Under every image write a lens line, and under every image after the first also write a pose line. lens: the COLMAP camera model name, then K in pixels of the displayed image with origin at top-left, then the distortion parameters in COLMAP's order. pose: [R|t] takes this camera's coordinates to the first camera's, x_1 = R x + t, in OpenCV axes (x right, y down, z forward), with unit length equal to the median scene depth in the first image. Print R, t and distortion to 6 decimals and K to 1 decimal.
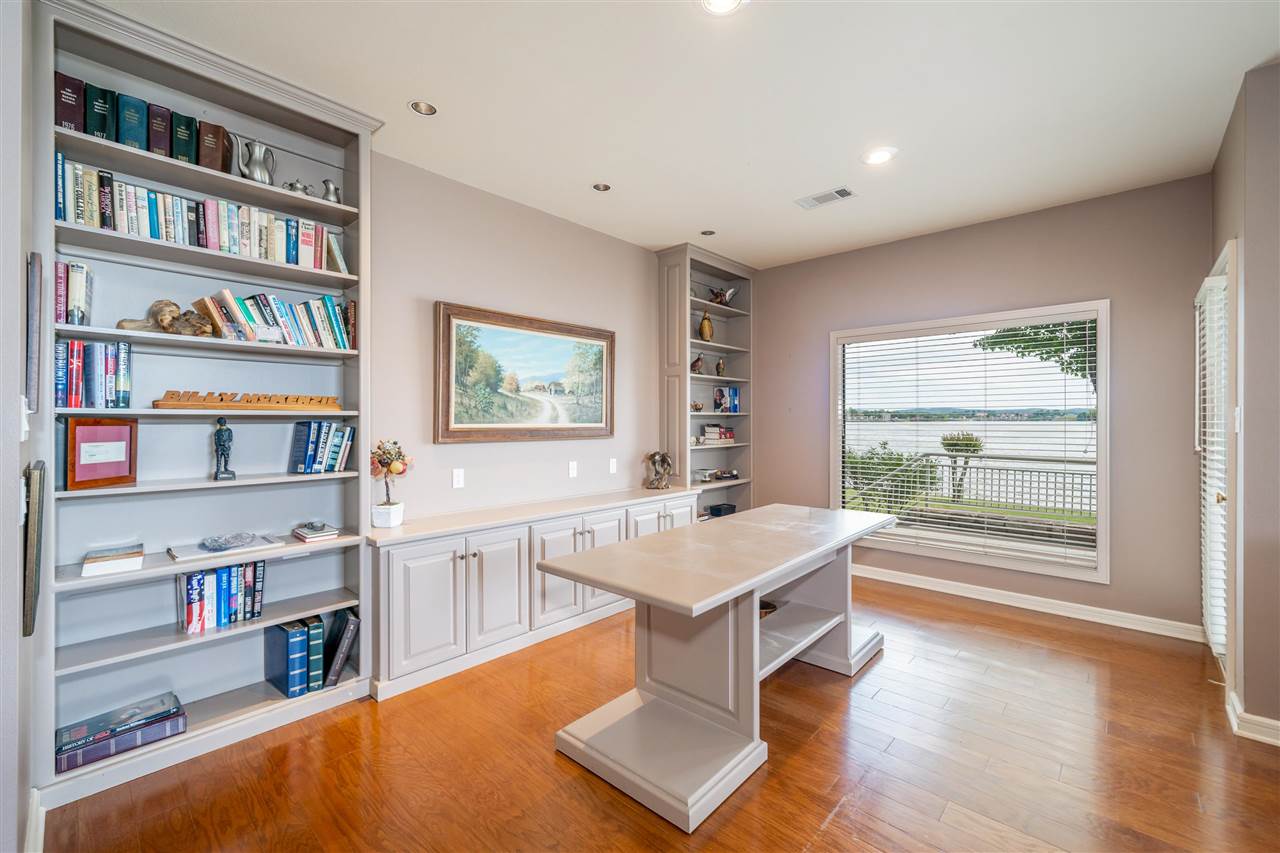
lens RADIAL K [[534.5, 0, 643.7], [0, 534.5, 421.3], [0, 0, 1]] dist [-0.001025, -0.000506]
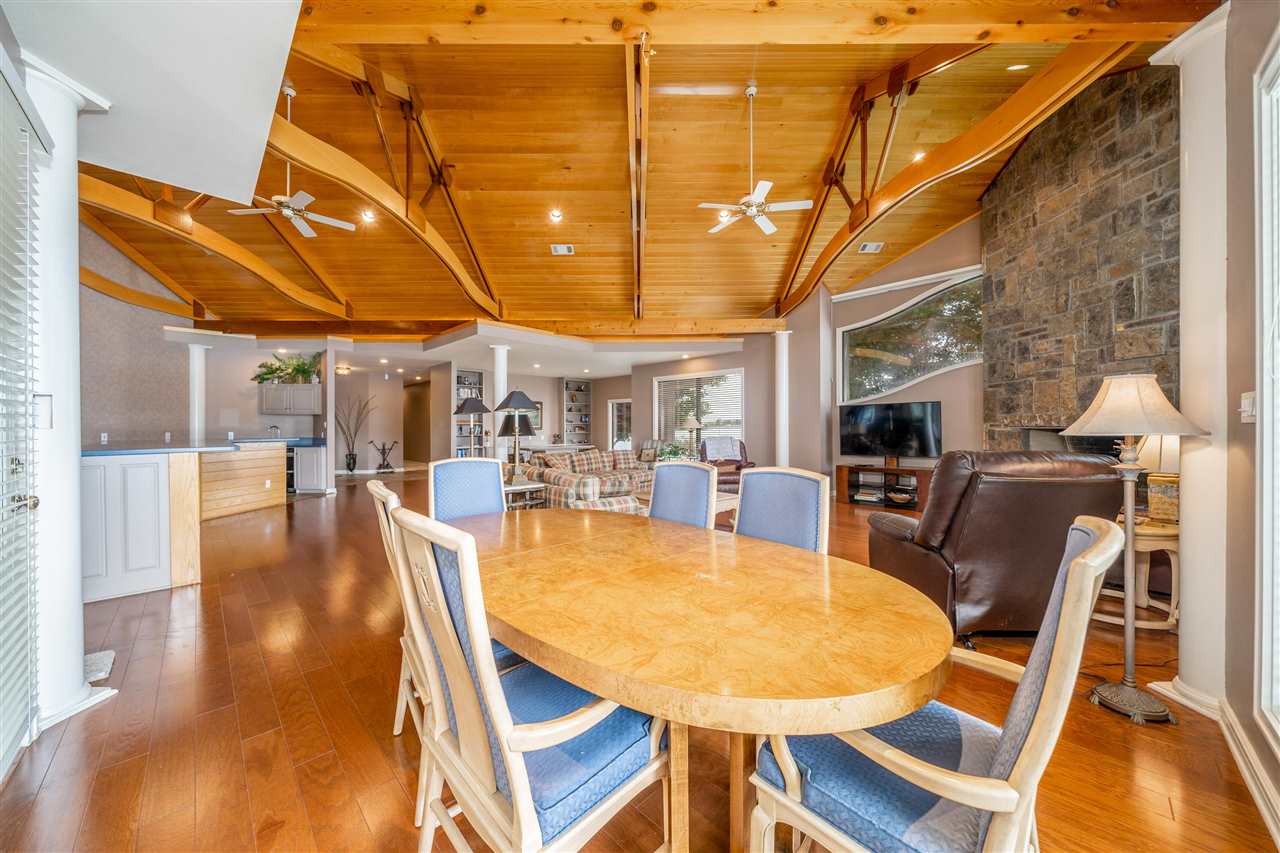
lens RADIAL K [[444.6, 0, 655.4], [0, 444.6, 425.8], [0, 0, 1]] dist [-0.005492, -0.000001]
pose [[0.999802, -0.001143, -0.019866, 0.969884], [0.001052, 0.999989, -0.004579, 0.020999], [0.019871, 0.004557, 0.999792, -2.561367]]
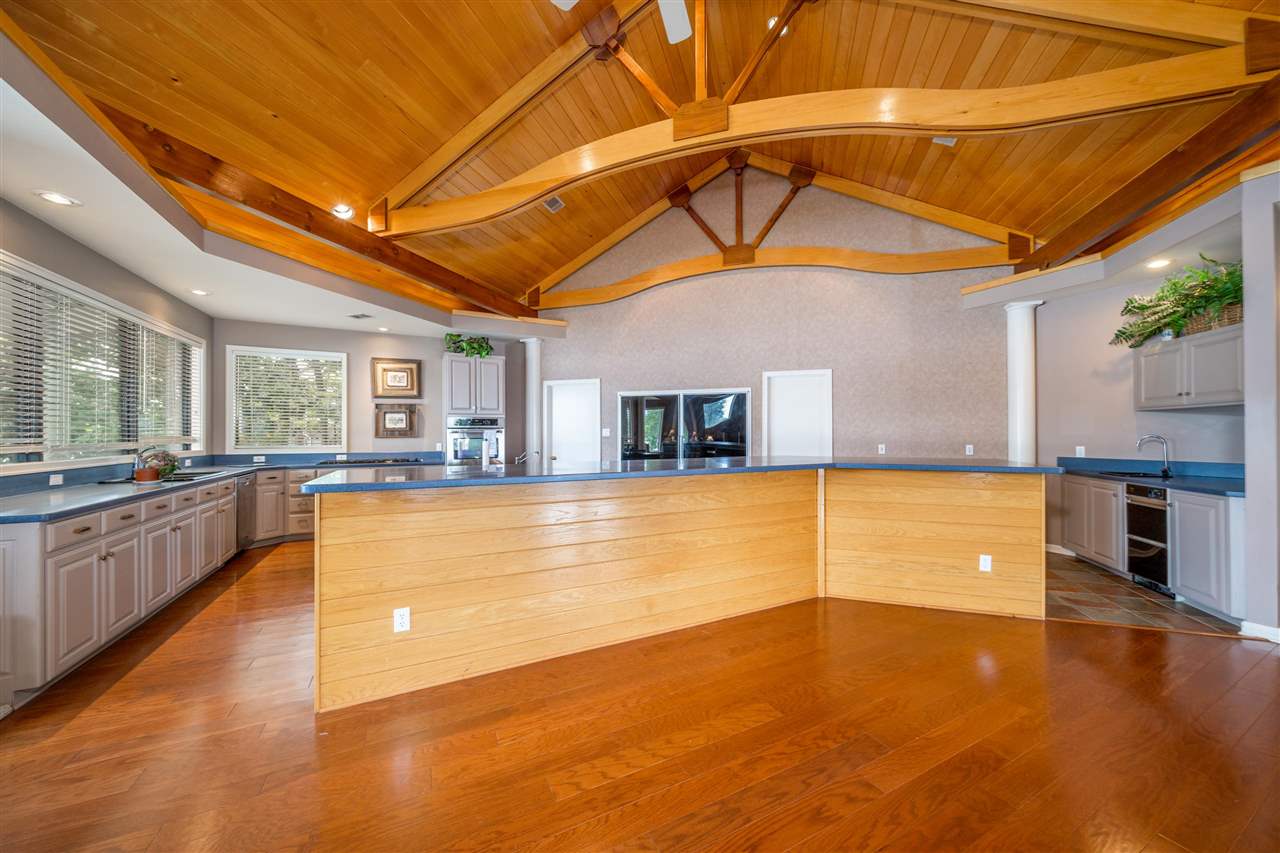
lens RADIAL K [[449.1, 0, 642.1], [0, 449.1, 430.0], [0, 0, 1]] dist [-0.002335, -0.000170]
pose [[-0.355225, -0.008129, -0.934746, 0.303497], [0.001681, 0.999955, -0.009335, 0.002018], [0.934779, -0.004888, -0.355195, -0.935268]]
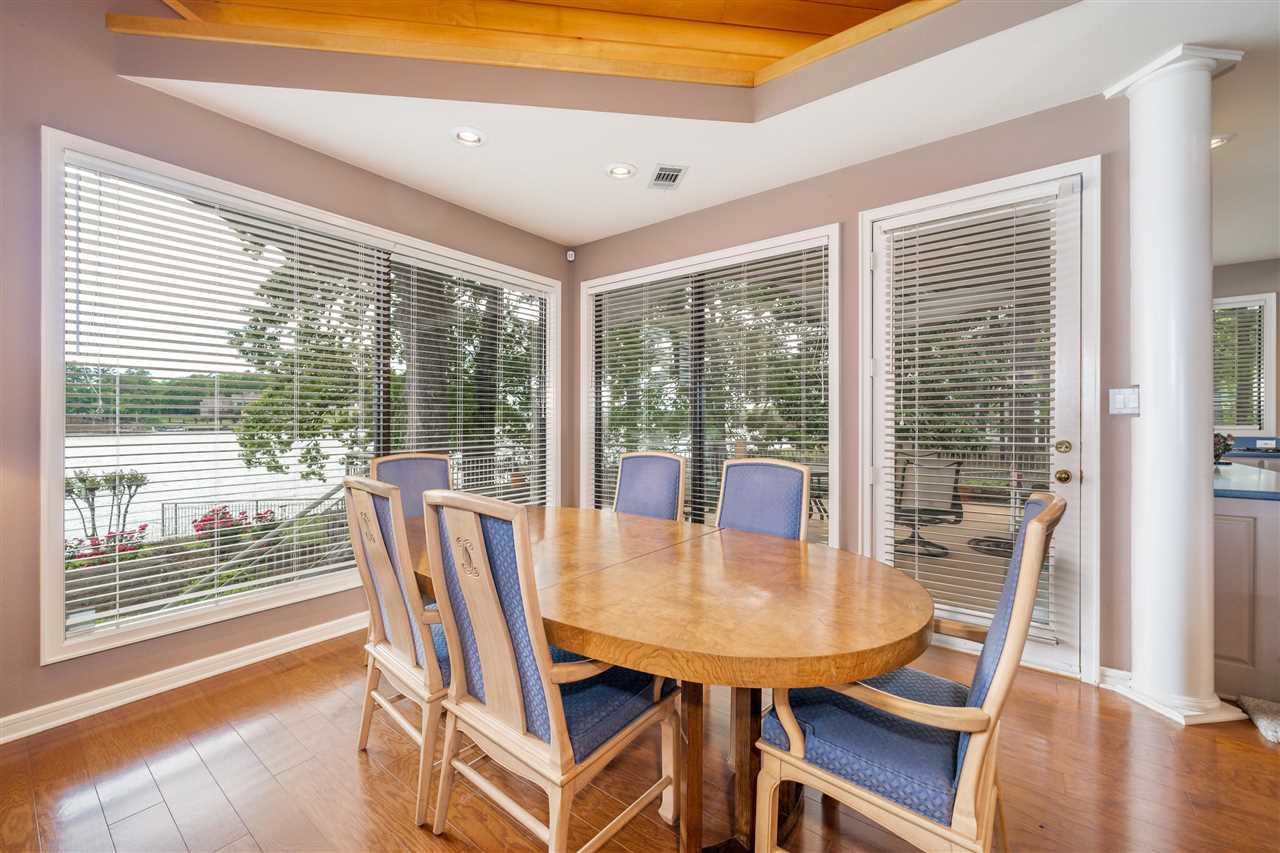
lens RADIAL K [[496.5, 0, 642.4], [0, 496.5, 423.3], [0, 0, 1]] dist [0.001060, 0.000112]
pose [[-0.995143, 0.005022, -0.098308, 0.902397], [0.004663, 0.999982, 0.003883, 0.021347], [0.098326, 0.003405, -0.995148, -1.477962]]
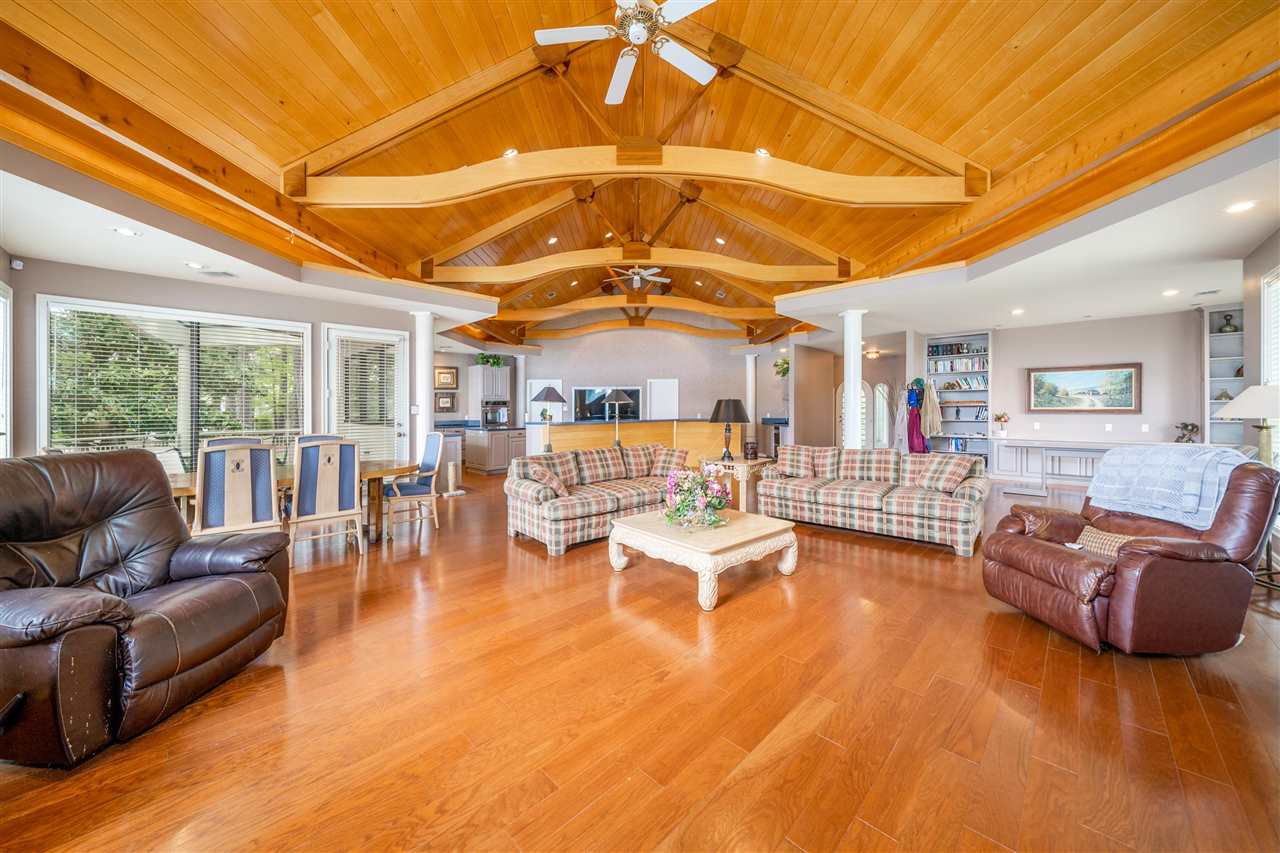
lens RADIAL K [[452.8, 0, 641.8], [0, 452.8, 410.7], [0, 0, 1]] dist [-0.001432, -0.000067]
pose [[-0.030229, 0.004100, -0.999535, 2.086957], [0.006050, 0.999974, 0.003919, -0.000439], [0.999525, -0.005929, -0.030253, -1.046366]]
